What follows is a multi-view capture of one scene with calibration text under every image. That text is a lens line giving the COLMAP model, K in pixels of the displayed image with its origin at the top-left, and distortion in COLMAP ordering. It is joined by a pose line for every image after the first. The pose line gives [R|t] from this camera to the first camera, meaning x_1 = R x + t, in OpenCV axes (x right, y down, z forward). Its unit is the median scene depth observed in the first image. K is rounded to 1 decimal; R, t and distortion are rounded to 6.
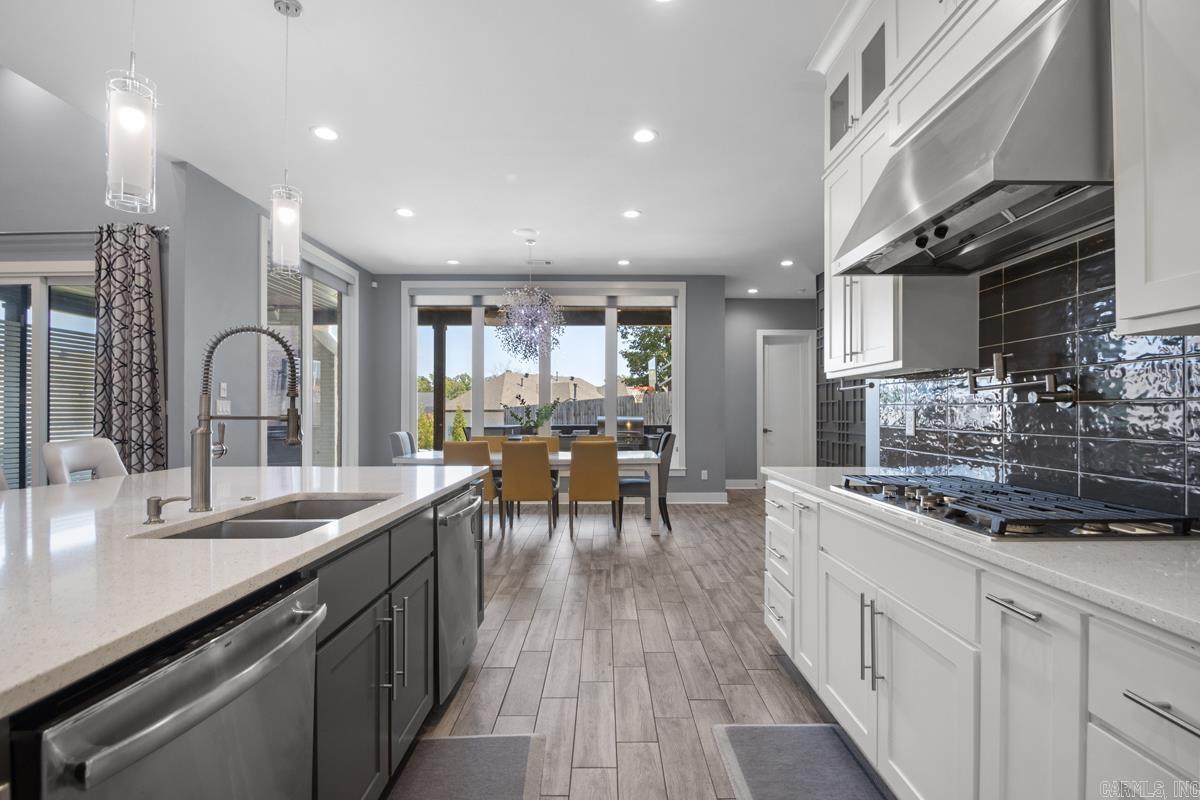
lens RADIAL K [[566.5, 0, 605.5], [0, 566.5, 403.8], [0, 0, 1]] dist [0.018571, -0.017699]
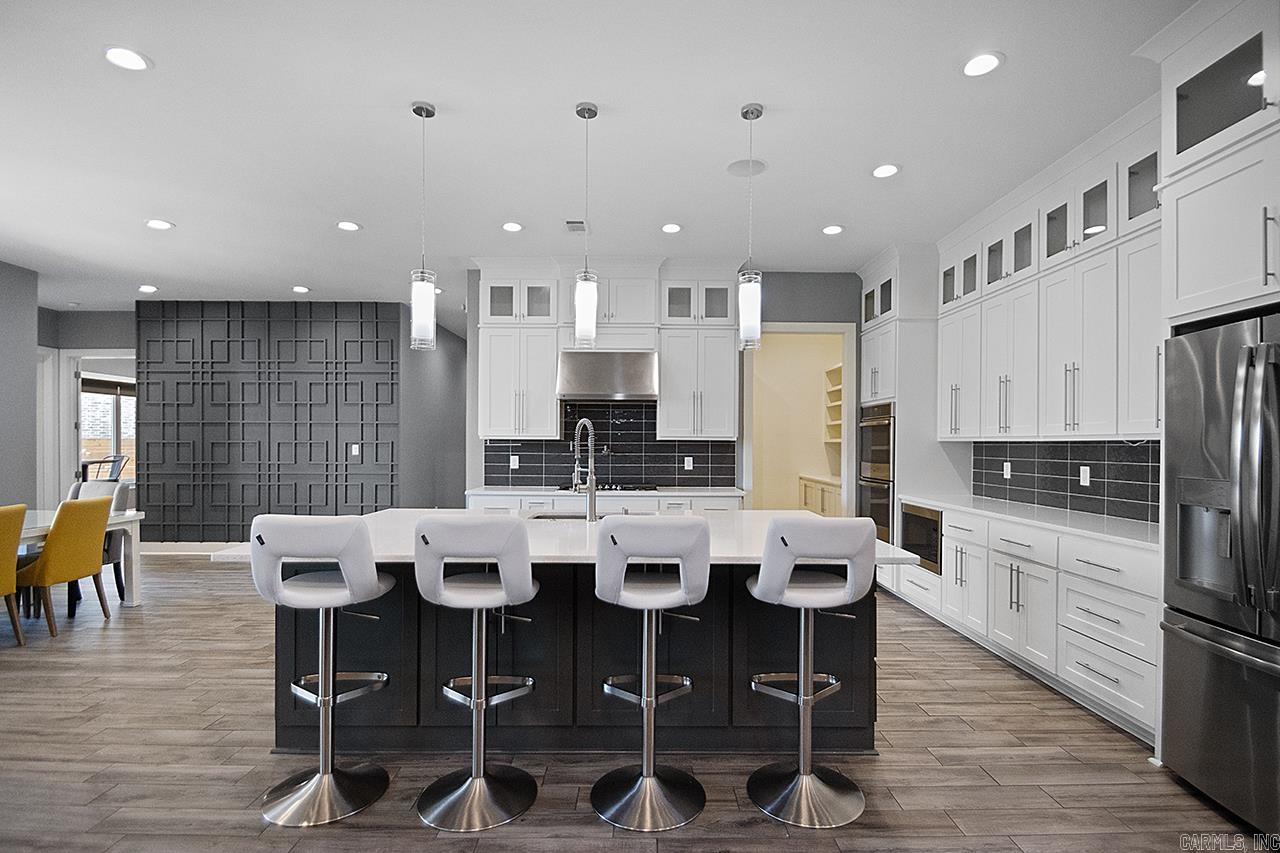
lens RADIAL K [[604.3, 0, 645.2], [0, 604.3, 444.8], [0, 0, 1]] dist [0.018571, -0.017699]
pose [[-0.002547, -0.002636, 0.999993, -0.604164], [-0.018849, 0.999819, 0.002587, -0.015894], [-0.999819, -0.018842, -0.002596, 0.191751]]
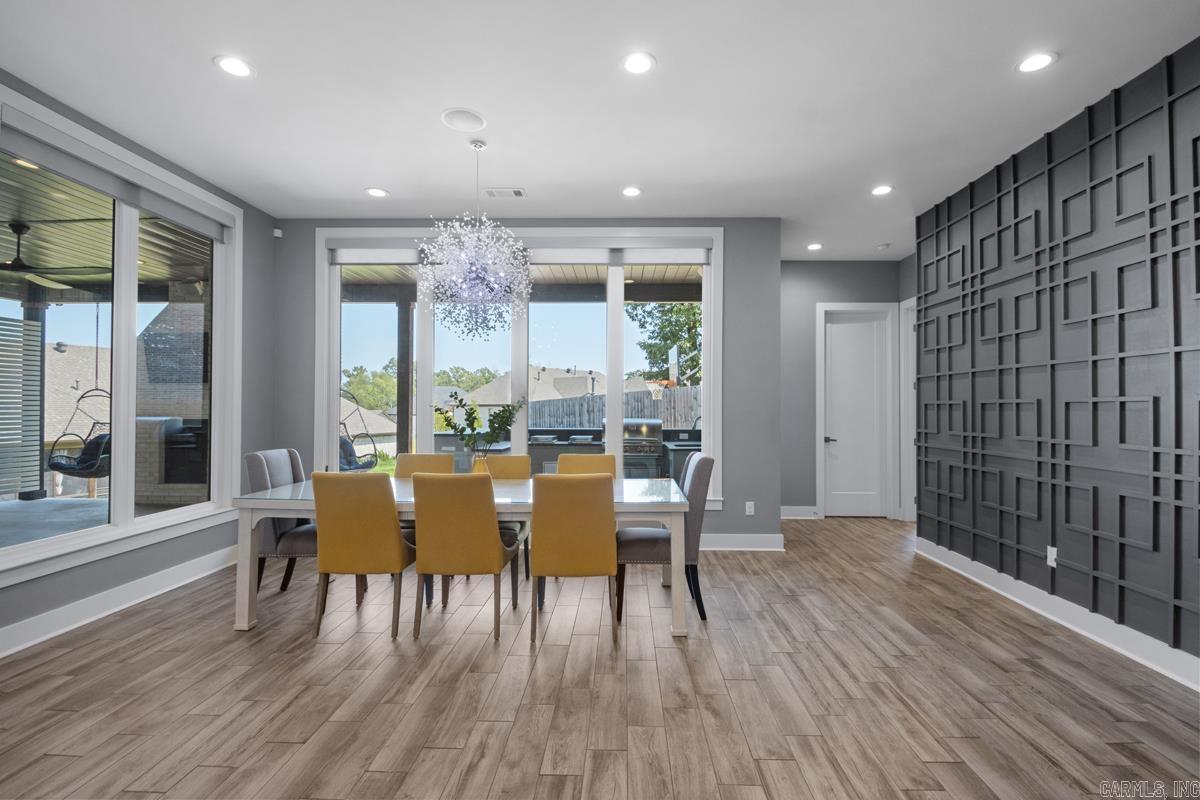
lens RADIAL K [[566.5, 0, 608.2], [0, 566.5, 387.0], [0, 0, 1]] dist [0.018571, -0.017699]
pose [[0.999503, 0.003341, -0.031340, 0.024324], [-0.003951, 0.999804, -0.019418, -0.007432], [0.031269, 0.019532, 0.999320, 0.312174]]
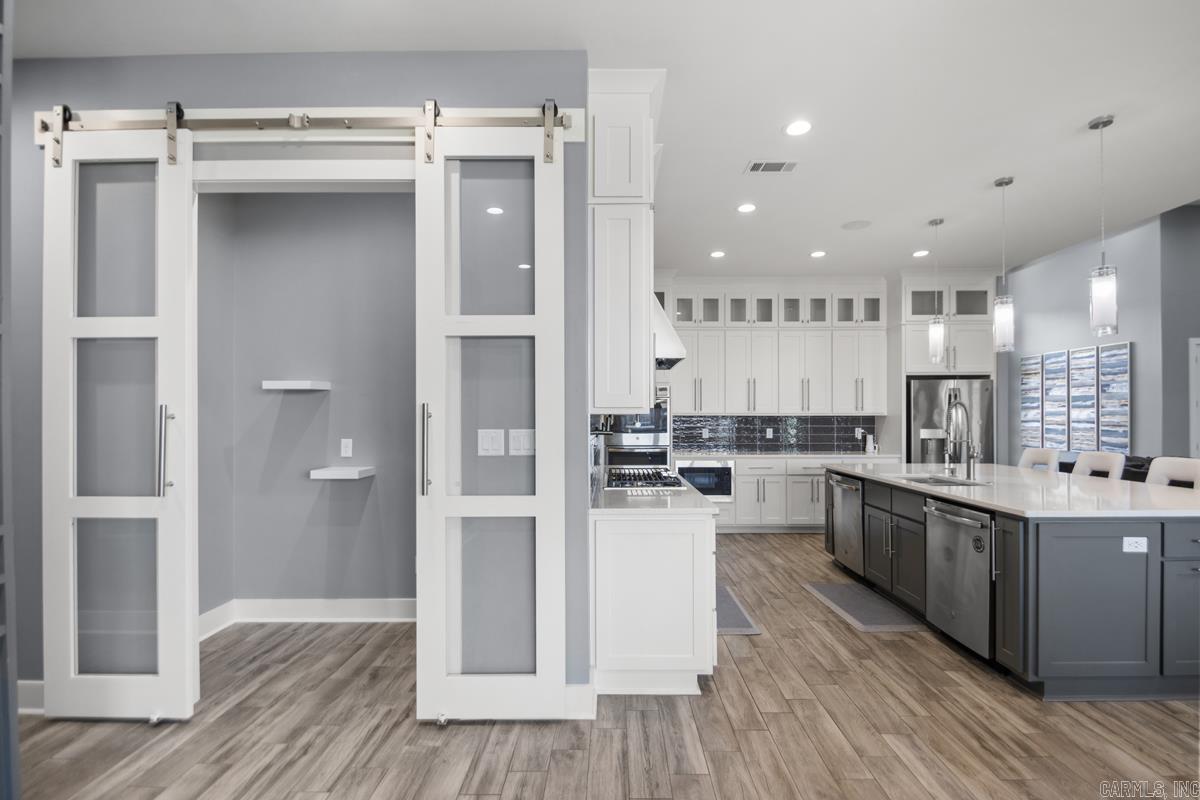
lens RADIAL K [[566.5, 0, 612.6], [0, 566.5, 414.1], [0, 0, 1]] dist [0.018571, -0.017699]
pose [[-0.999995, 0.000306, 0.003154, 0.178054], [0.000247, 0.999829, -0.018499, -0.009658], [-0.003160, -0.018498, -0.999824, 0.773959]]
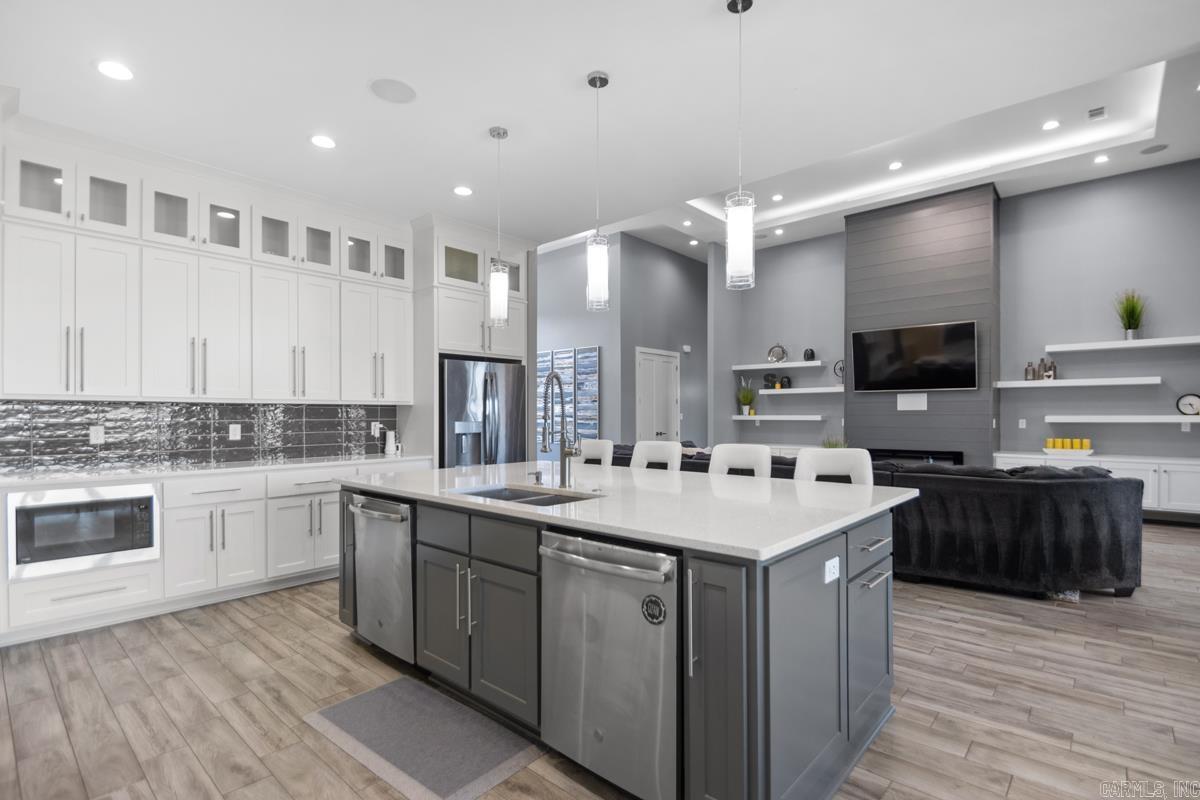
lens RADIAL K [[566.5, 0, 612.6], [0, 566.5, 415.0], [0, 0, 1]] dist [0.018571, -0.017699]
pose [[-0.662379, 0.001502, -0.749167, 0.100080], [0.014649, 0.999833, -0.010948, -0.000672], [0.749025, -0.018226, -0.662291, 0.502791]]
